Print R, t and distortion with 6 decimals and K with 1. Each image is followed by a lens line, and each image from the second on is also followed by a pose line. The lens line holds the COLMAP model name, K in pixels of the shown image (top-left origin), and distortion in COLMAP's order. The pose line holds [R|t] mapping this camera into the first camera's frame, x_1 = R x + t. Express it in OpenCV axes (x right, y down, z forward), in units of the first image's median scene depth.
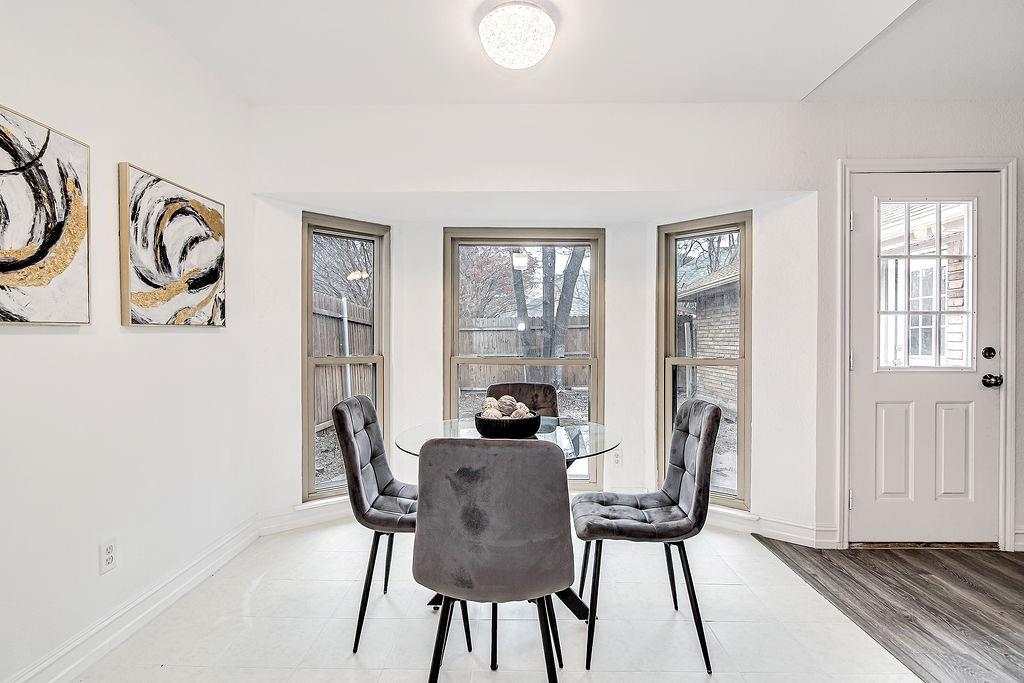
lens RADIAL K [[491.9, 0, 512.0], [0, 491.9, 341.5], [0, 0, 1]] dist [-0.001025, 0.000164]
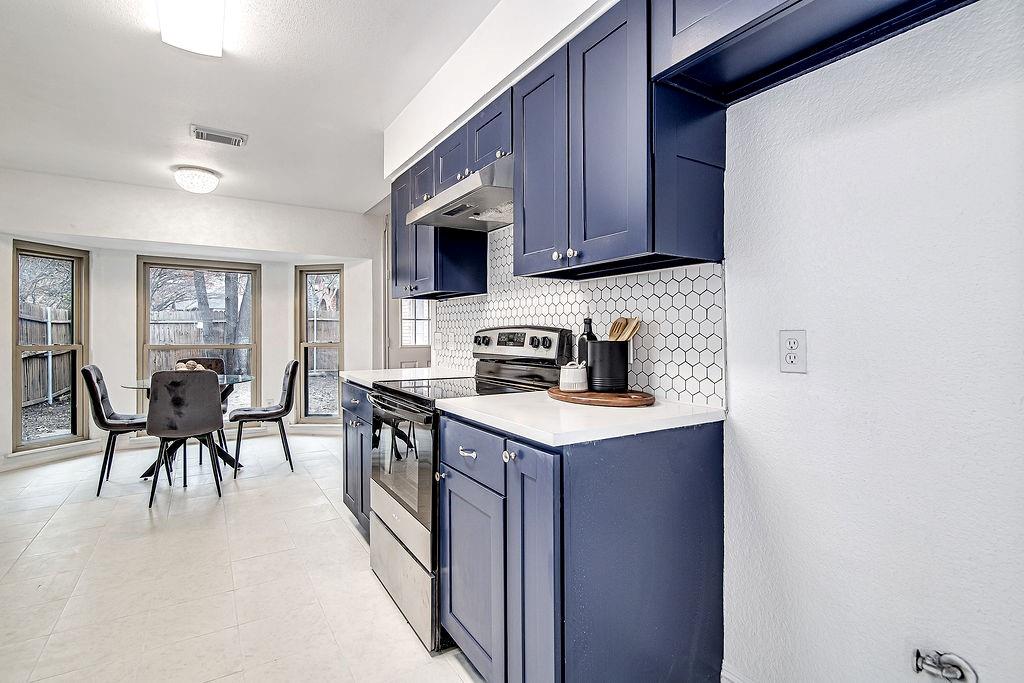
lens RADIAL K [[490.7, 0, 509.9], [0, 490.7, 333.7], [0, 0, 1]] dist [-0.002018, -0.000365]
pose [[0.838543, -0.004042, 0.544821, -0.006549], [0.003731, 0.999992, 0.001677, 0.001071], [-0.544823, 0.000627, 0.838551, -0.985235]]
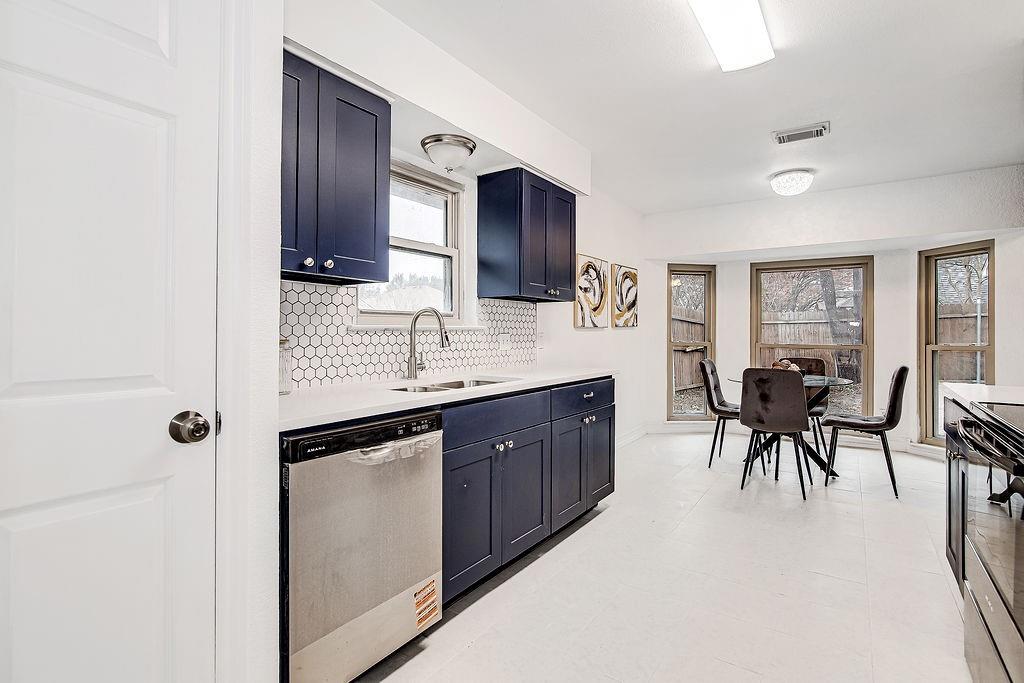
lens RADIAL K [[490.7, 0, 509.9], [0, 490.7, 333.7], [0, 0, 1]] dist [-0.002018, -0.000365]
pose [[0.831858, -0.000396, -0.554989, 0.120773], [0.000596, 1.000000, 0.000181, -0.000312], [0.554989, -0.000481, 0.831858, -0.964245]]
